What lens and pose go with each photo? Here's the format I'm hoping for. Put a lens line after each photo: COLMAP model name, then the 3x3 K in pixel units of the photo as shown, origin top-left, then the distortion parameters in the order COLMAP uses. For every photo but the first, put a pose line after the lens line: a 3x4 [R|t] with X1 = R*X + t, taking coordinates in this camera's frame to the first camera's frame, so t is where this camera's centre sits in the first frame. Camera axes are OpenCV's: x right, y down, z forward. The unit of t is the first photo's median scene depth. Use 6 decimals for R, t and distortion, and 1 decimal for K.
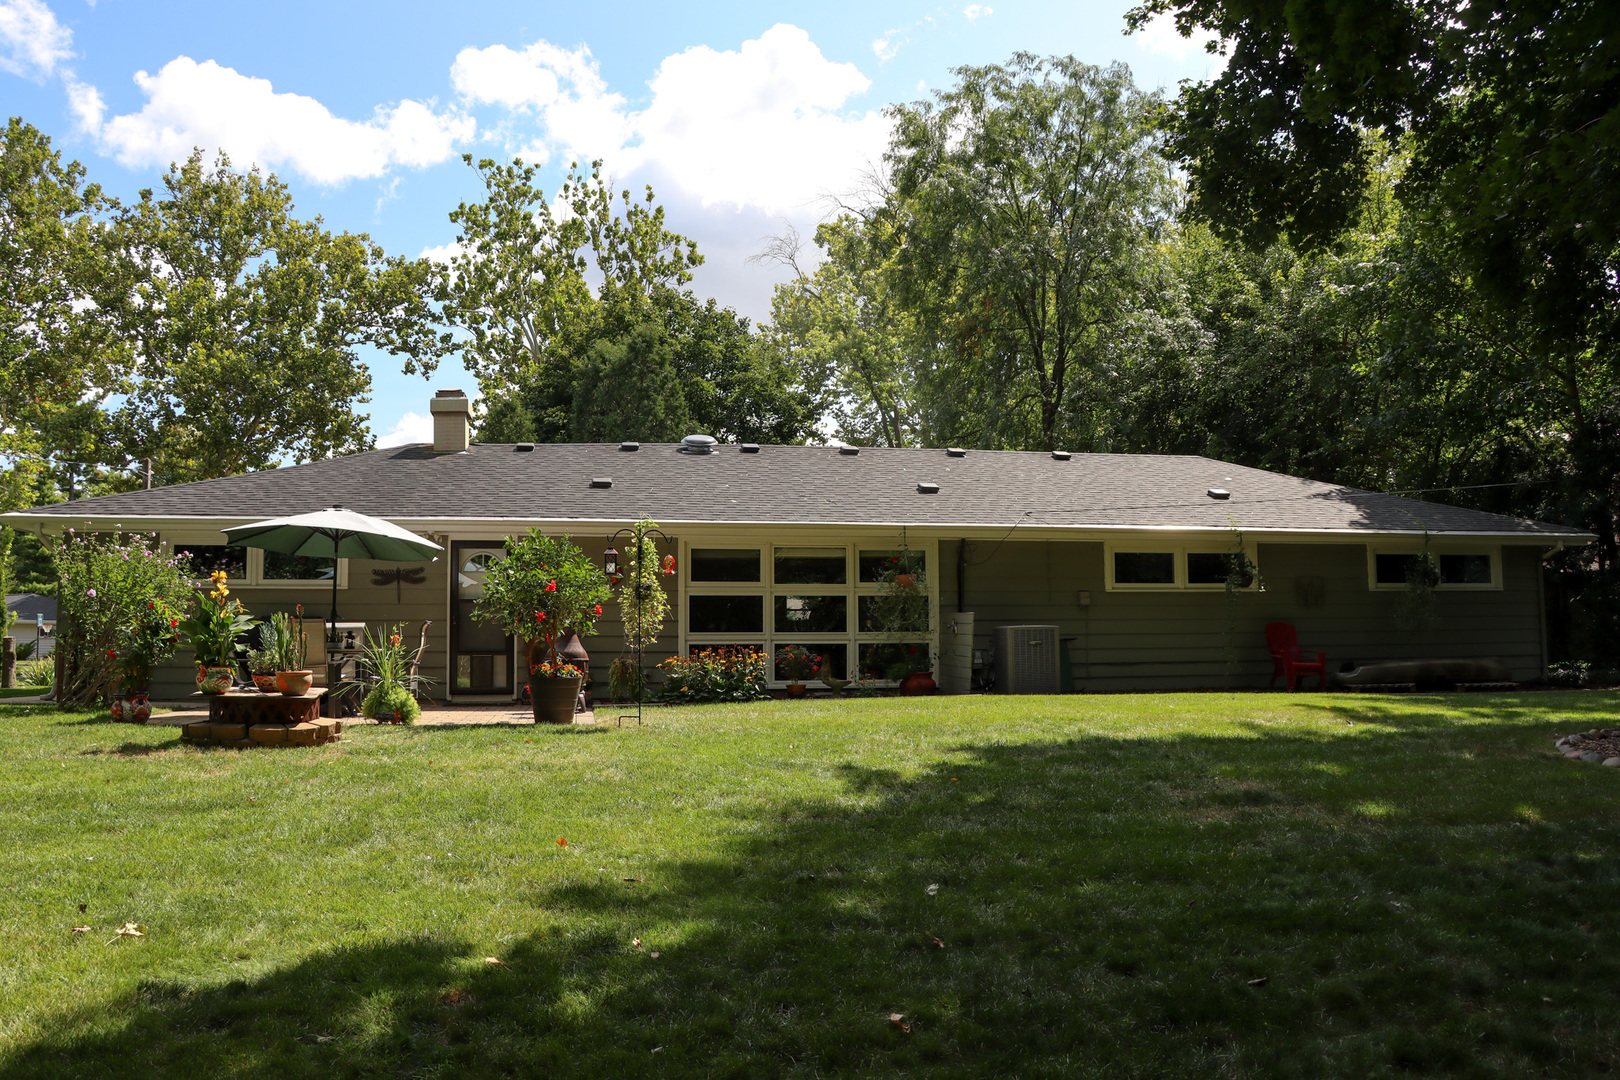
lens RADIAL K [[1300.8, 0, 810.0], [0, 1300.8, 540.0], [0, 0, 1]] dist [-0.143121, 0.096436]
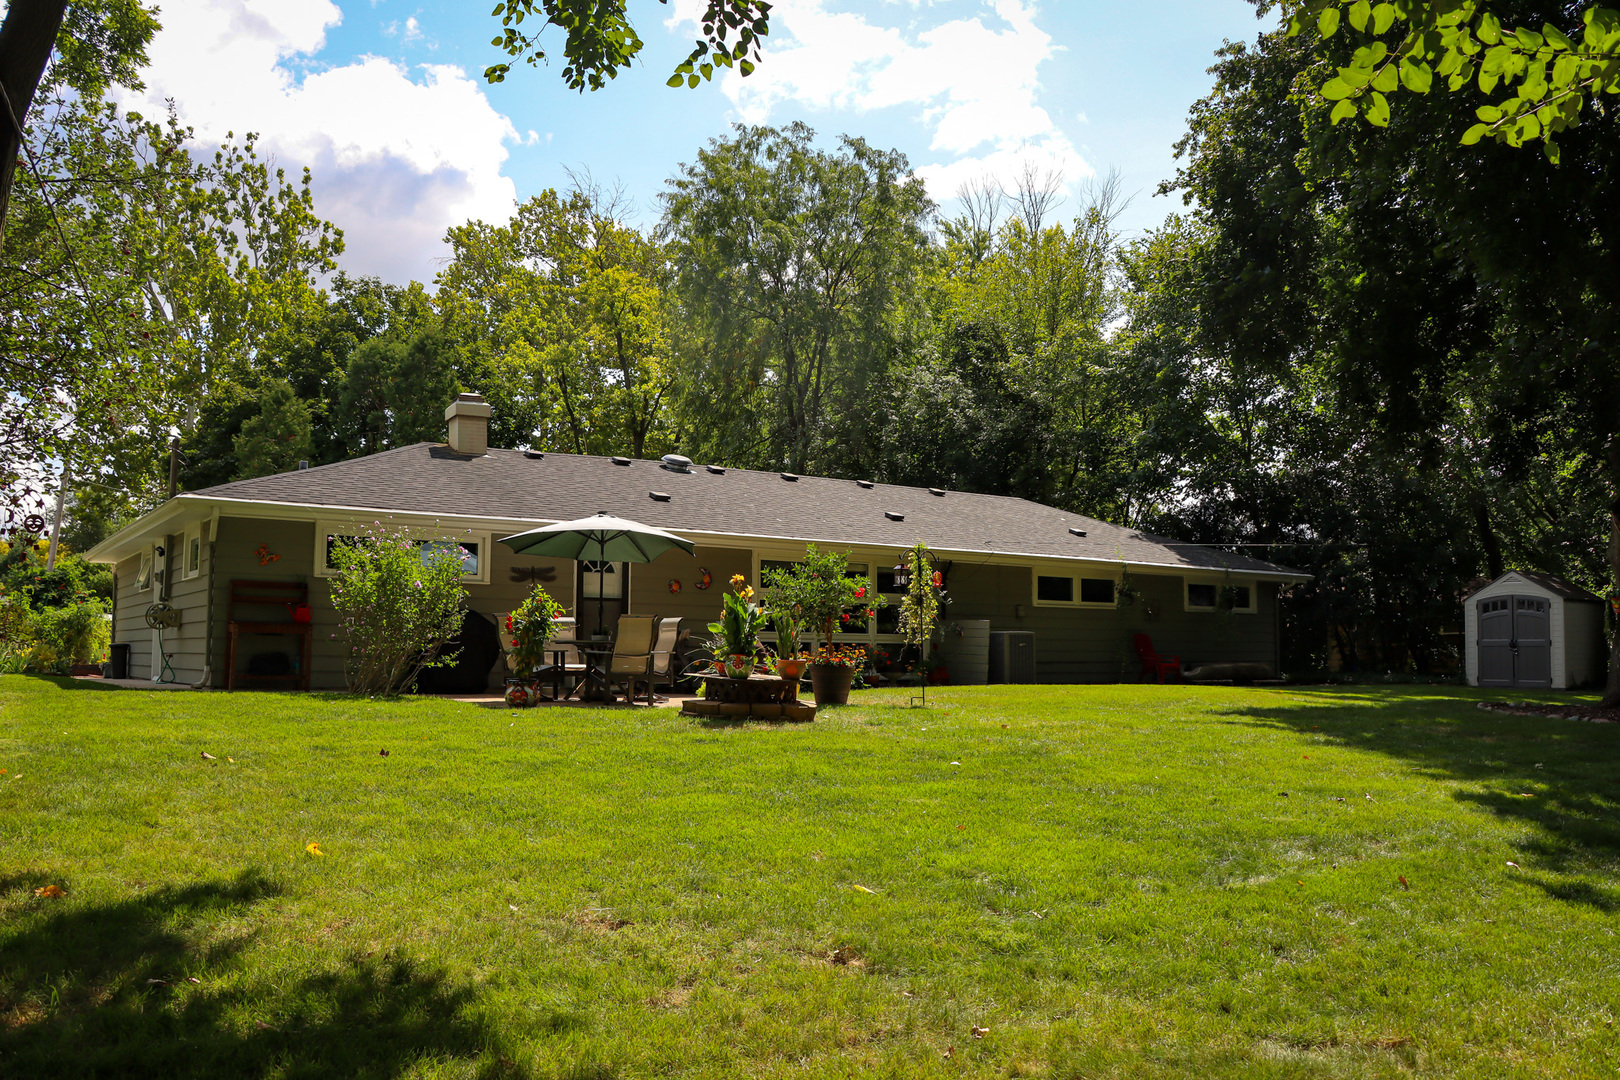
lens RADIAL K [[1300.8, 0, 810.0], [0, 1300.8, 540.0], [0, 0, 1]] dist [-0.143121, 0.096436]
pose [[0.912509, 0.049409, 0.406062, -0.480539], [-0.046776, 0.998771, -0.016414, 0.005733], [-0.406374, -0.004016, 0.913698, -0.071894]]
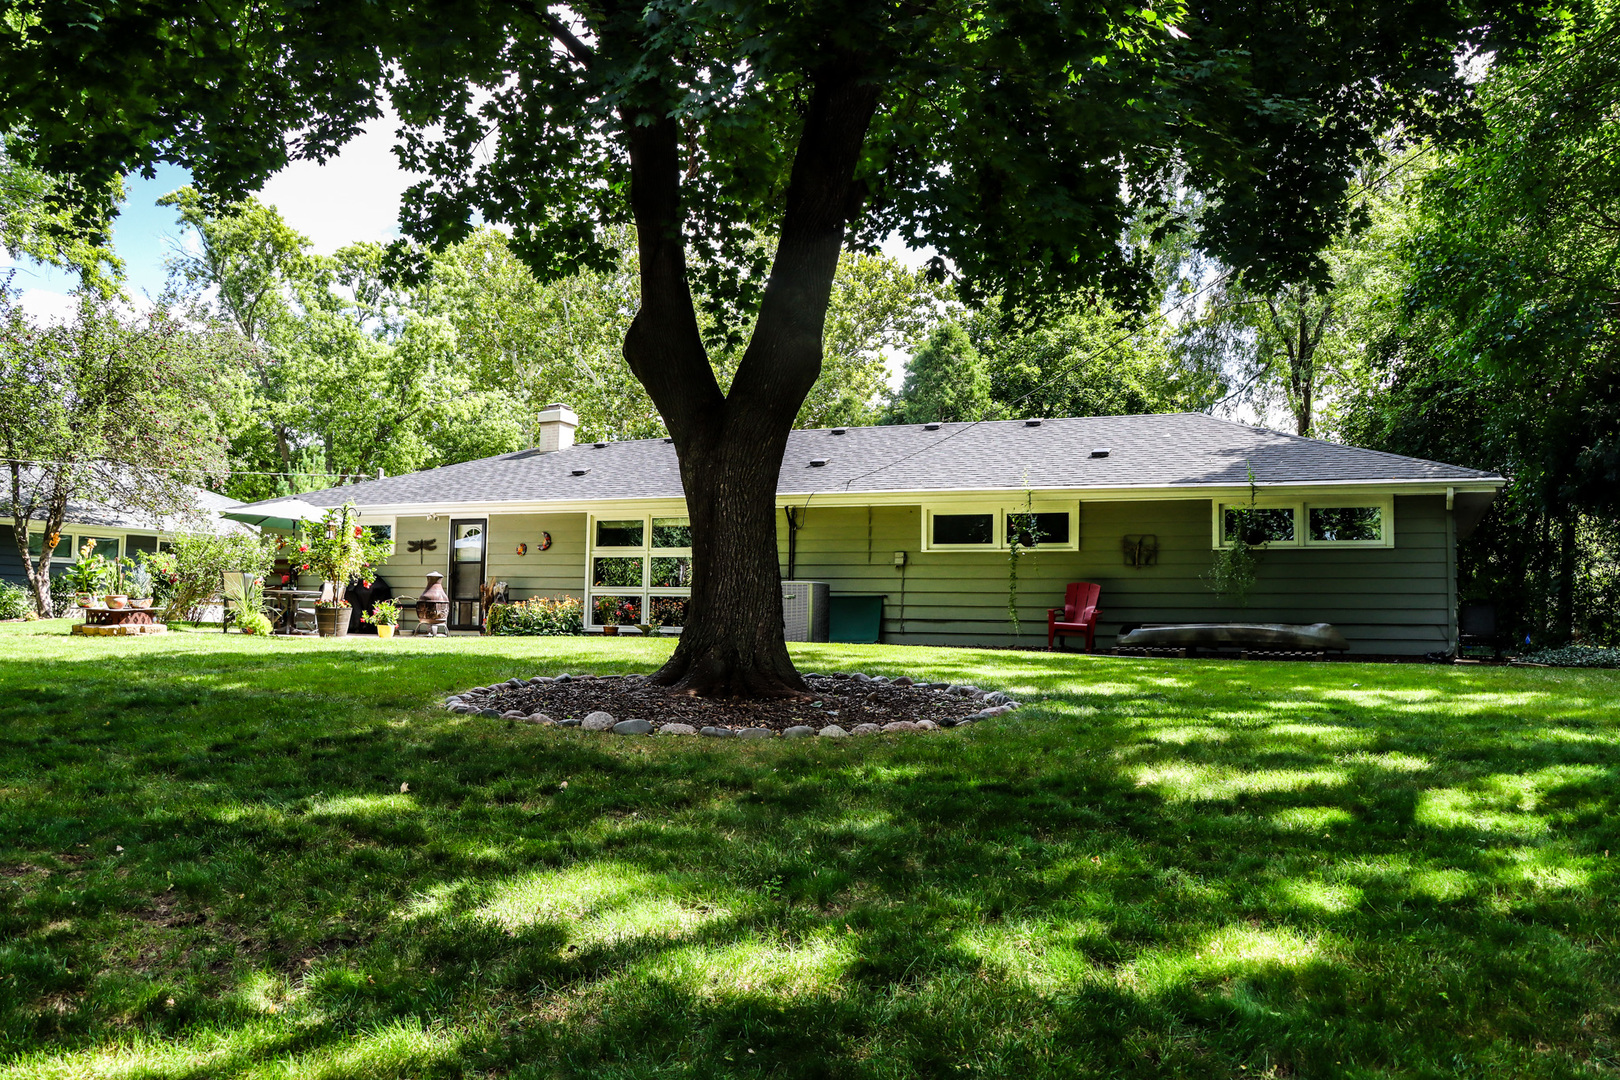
lens RADIAL K [[1300.8, 0, 810.0], [0, 1300.8, 540.0], [0, 0, 1]] dist [-0.143121, 0.096436]
pose [[0.806019, -0.013939, -0.591726, 0.770541], [0.028313, 0.999486, 0.015022, 0.011264], [0.591212, -0.028862, 0.806000, 0.084545]]
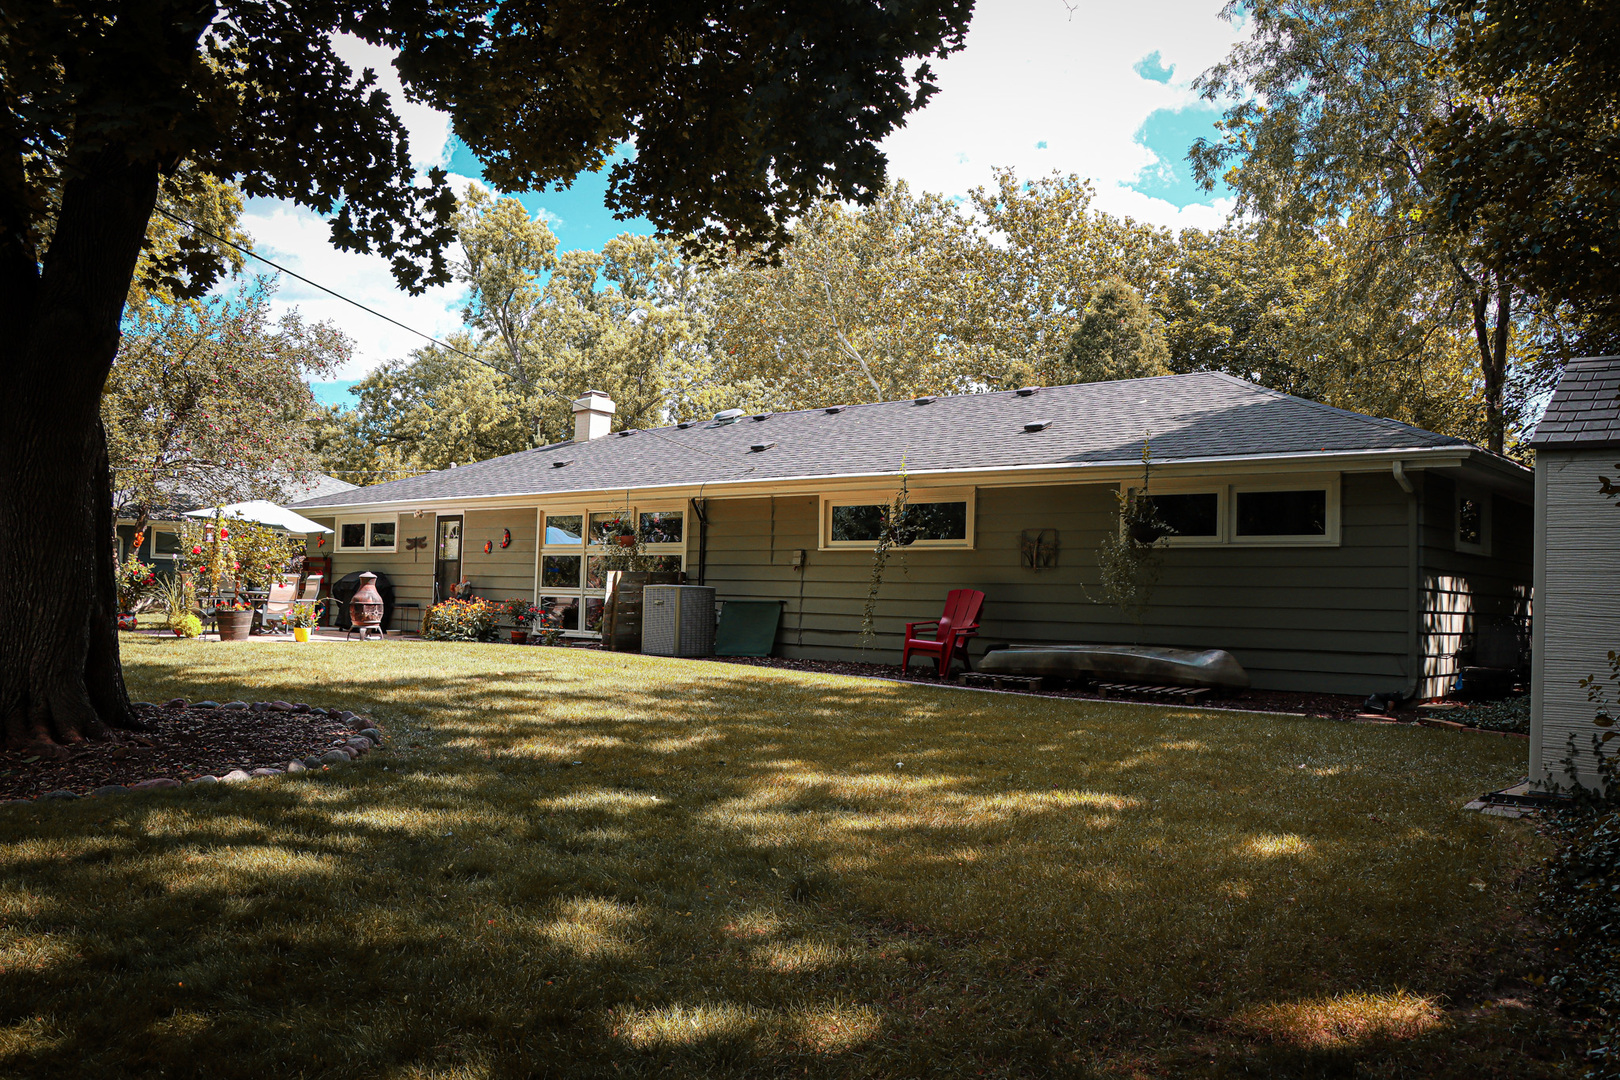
lens RADIAL K [[1300.8, 0, 810.0], [0, 1300.8, 540.0], [0, 0, 1]] dist [-0.143121, 0.096436]
pose [[0.602712, -0.011067, -0.797882, 0.928028], [0.043335, 0.998882, 0.018879, 0.015007], [0.796781, -0.045954, 0.602518, 0.440797]]
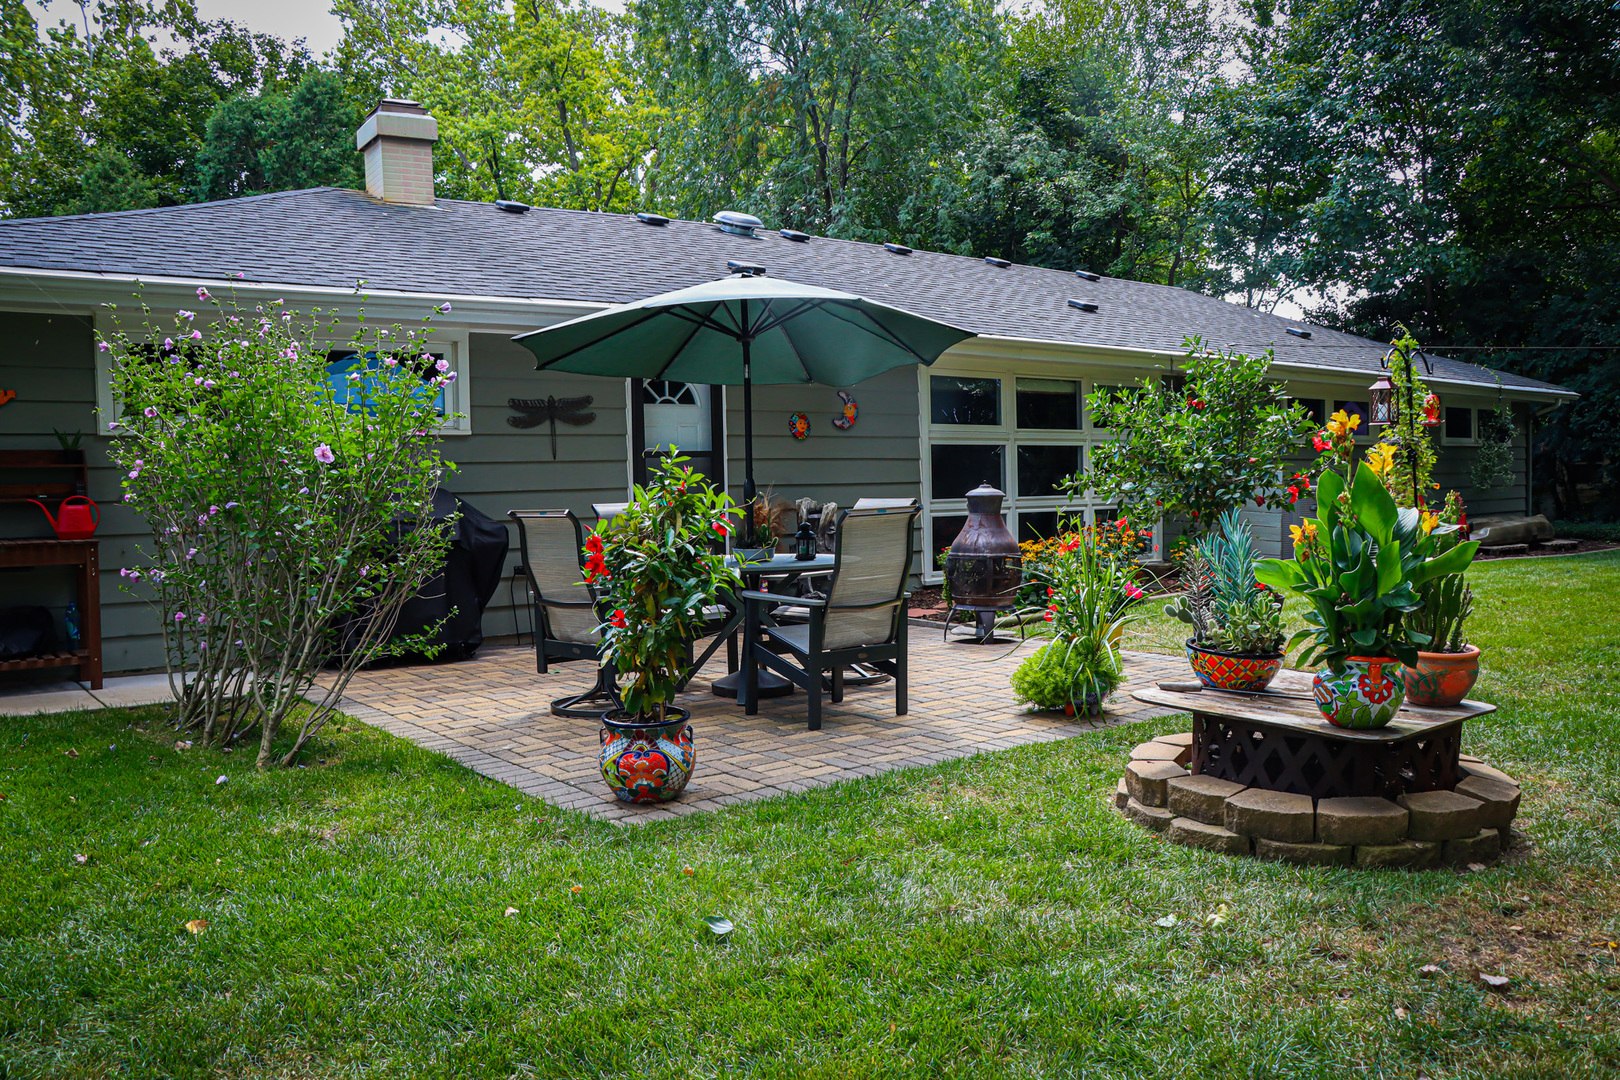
lens RADIAL K [[1309.4, 0, 863.7], [0, 1309.4, 567.0], [0, 0, 1]] dist [-0.236997, 0.209756]
pose [[0.863528, -0.044152, 0.502364, -0.425002], [-0.029339, 0.990074, 0.137448, 0.012538], [-0.503447, -0.133429, 0.853662, 0.393555]]
